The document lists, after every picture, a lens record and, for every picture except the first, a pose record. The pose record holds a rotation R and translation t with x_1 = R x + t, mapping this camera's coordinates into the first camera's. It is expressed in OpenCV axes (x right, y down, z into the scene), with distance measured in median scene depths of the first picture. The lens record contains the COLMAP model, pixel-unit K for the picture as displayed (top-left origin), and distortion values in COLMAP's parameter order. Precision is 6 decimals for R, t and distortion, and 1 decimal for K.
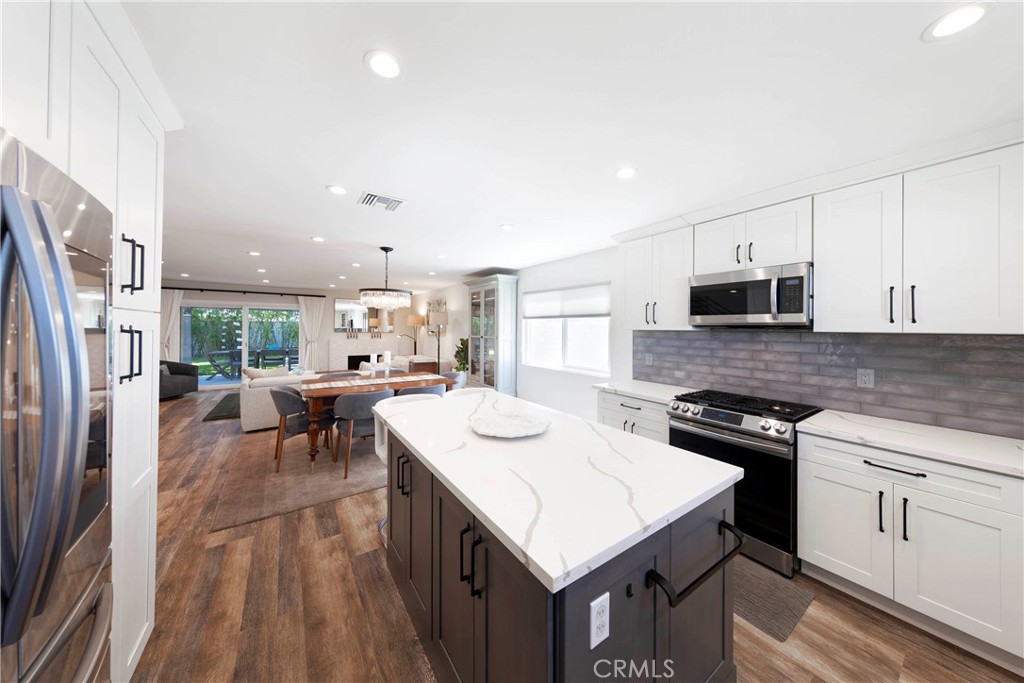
lens RADIAL K [[320.8, 0, 520.3], [0, 320.8, 328.6], [0, 0, 1]] dist [0.008924, -0.001472]
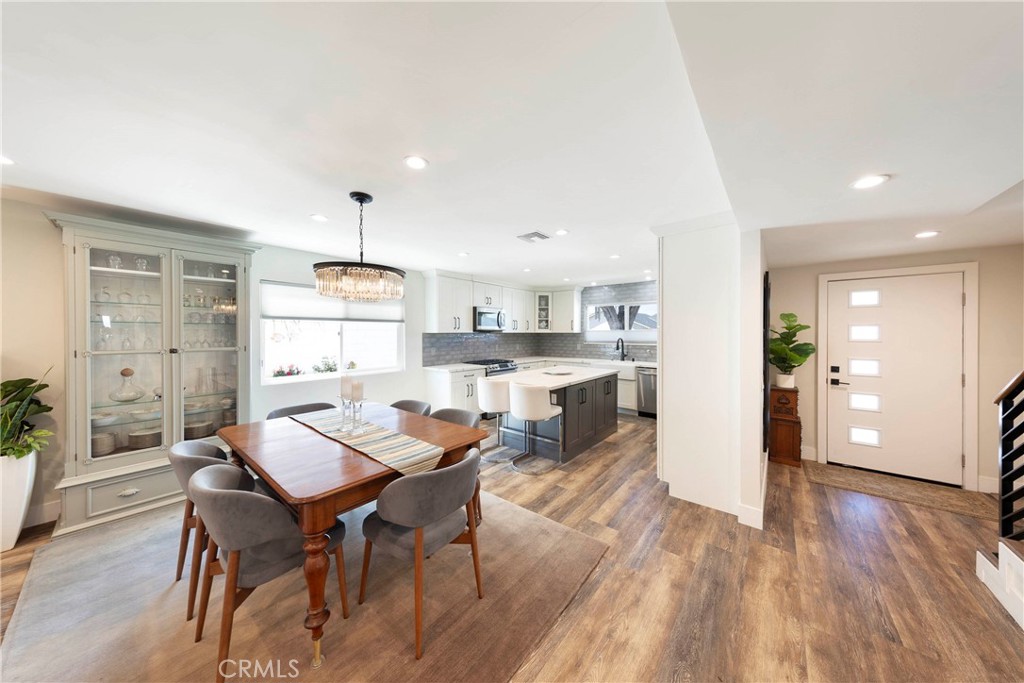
lens RADIAL K [[320.8, 0, 514.3], [0, 320.8, 332.4], [0, 0, 1]] dist [0.008924, -0.001472]
pose [[-0.255899, -0.010706, 0.966644, -1.549511], [-0.001917, 0.999942, 0.010567, -0.018971], [-0.966702, 0.000851, -0.255905, 1.296464]]
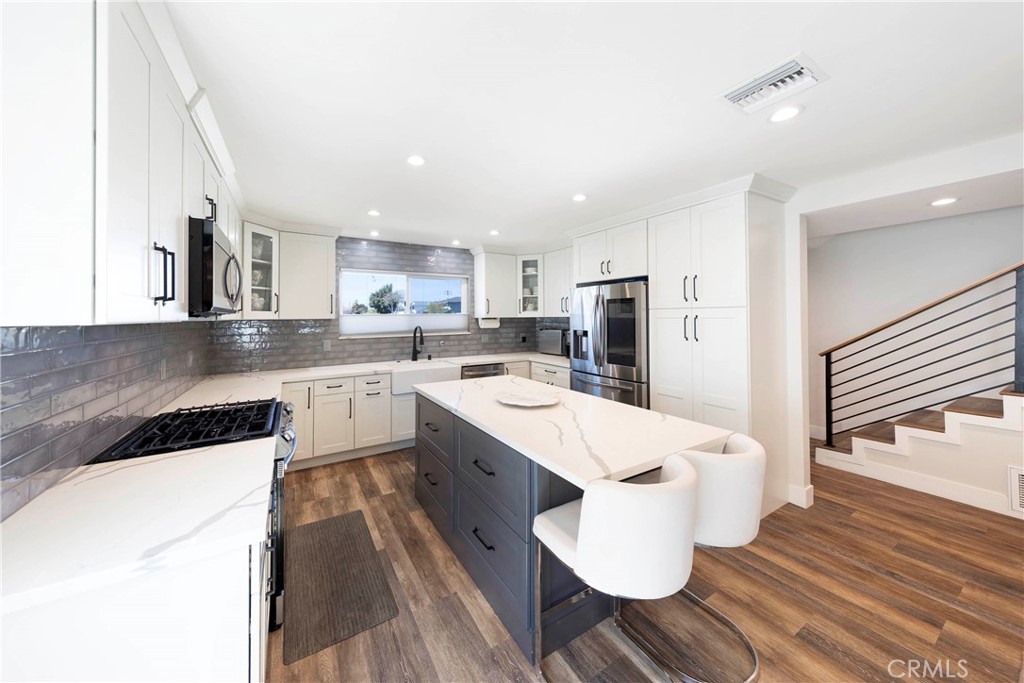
lens RADIAL K [[340.4, 0, 482.9], [0, 340.4, 307.5], [0, 0, 1]] dist [0.004991, 0.000541]
pose [[-0.993865, -0.003059, 0.110557, 0.003564], [-0.004876, 0.999857, -0.016165, -0.017436], [-0.110492, -0.016605, -0.993738, 1.520829]]
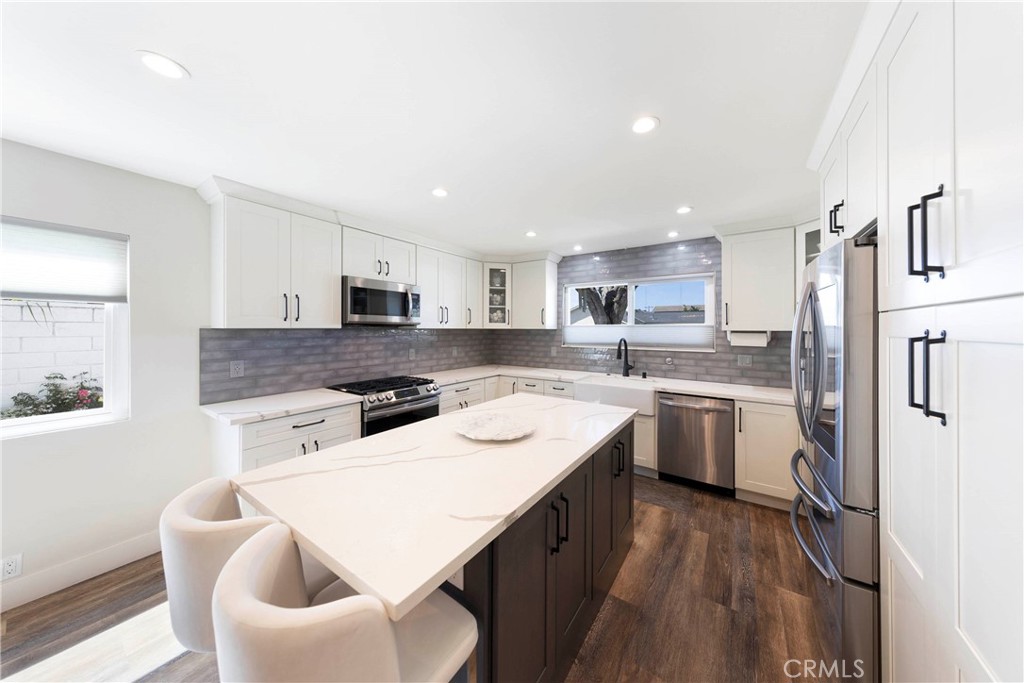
lens RADIAL K [[320.8, 0, 528.9], [0, 320.8, 327.0], [0, 0, 1]] dist [0.008924, -0.001472]
pose [[-0.361378, -0.005124, 0.932405, -0.643035], [-0.005418, 0.999980, 0.003395, -0.004782], [-0.932404, -0.003825, -0.361398, 0.832891]]
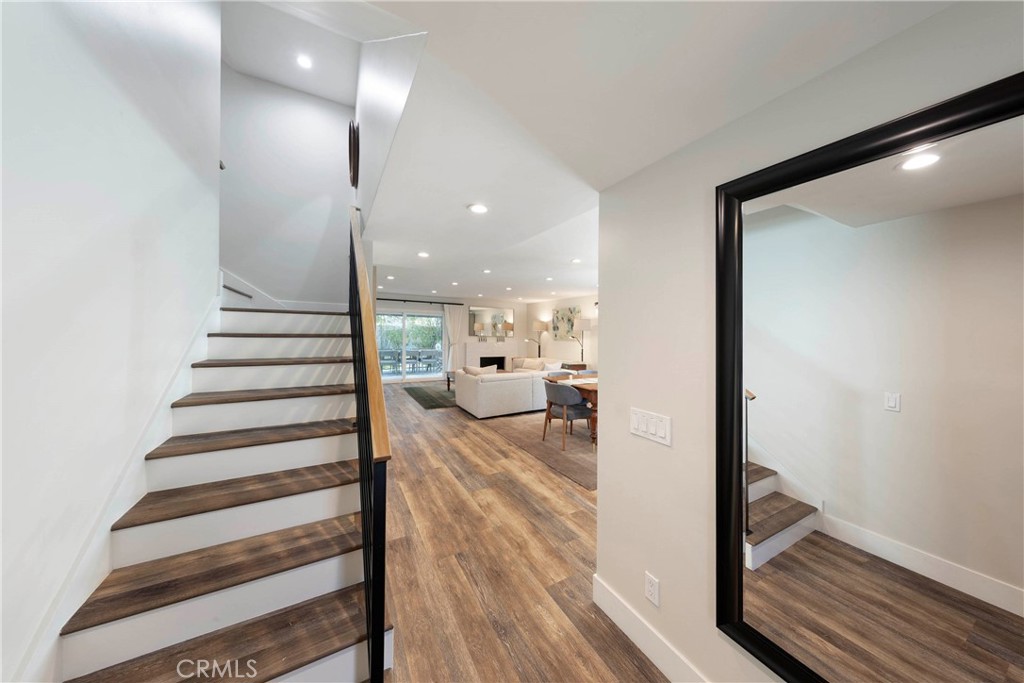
lens RADIAL K [[320.8, 0, 524.9], [0, 320.8, 327.5], [0, 0, 1]] dist [0.008924, -0.001472]
pose [[0.995638, 0.011617, -0.092573, -0.942855], [-0.013493, 0.999716, -0.019661, 0.003458], [0.092318, 0.020825, 0.995512, -0.279516]]
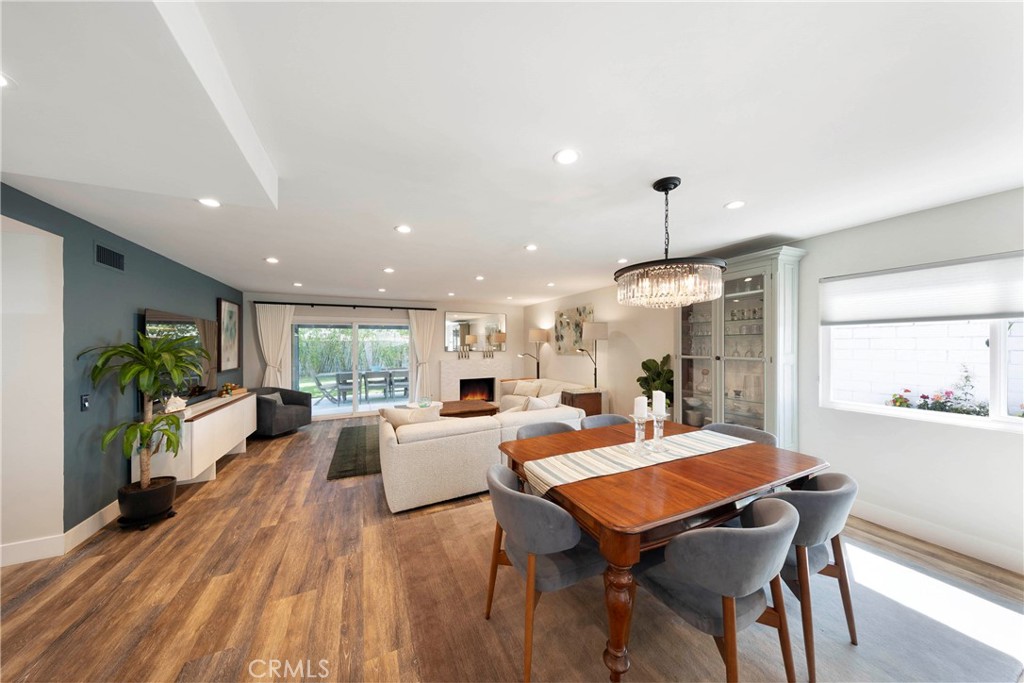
lens RADIAL K [[320.8, 0, 515.7], [0, 320.8, 344.7], [0, 0, 1]] dist [0.008924, -0.001472]
pose [[0.983379, -0.016237, -0.180839, -0.814467], [0.016223, 0.999867, -0.001561, -0.009721], [0.180840, -0.001398, 0.983512, 0.694817]]
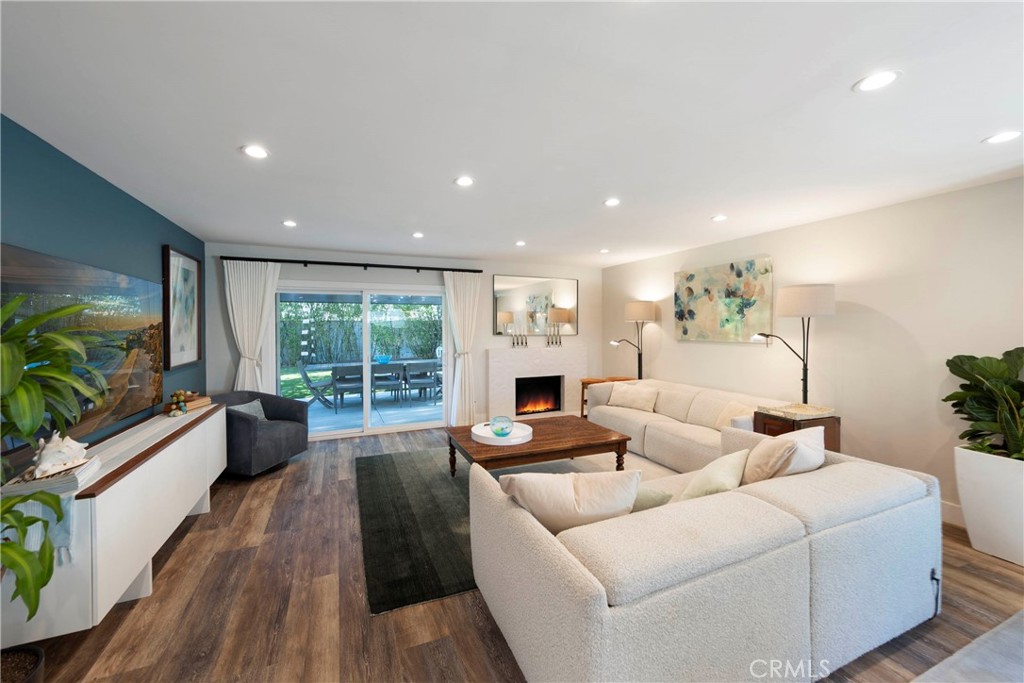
lens RADIAL K [[378.1, 0, 487.2], [0, 378.1, 331.0], [0, 0, 1]] dist [-0.003342, -0.000411]
pose [[0.968733, -0.010619, -0.247878, -1.409266], [0.013875, 0.999839, 0.011392, -0.016018], [0.247718, -0.014475, 0.968724, 1.204092]]
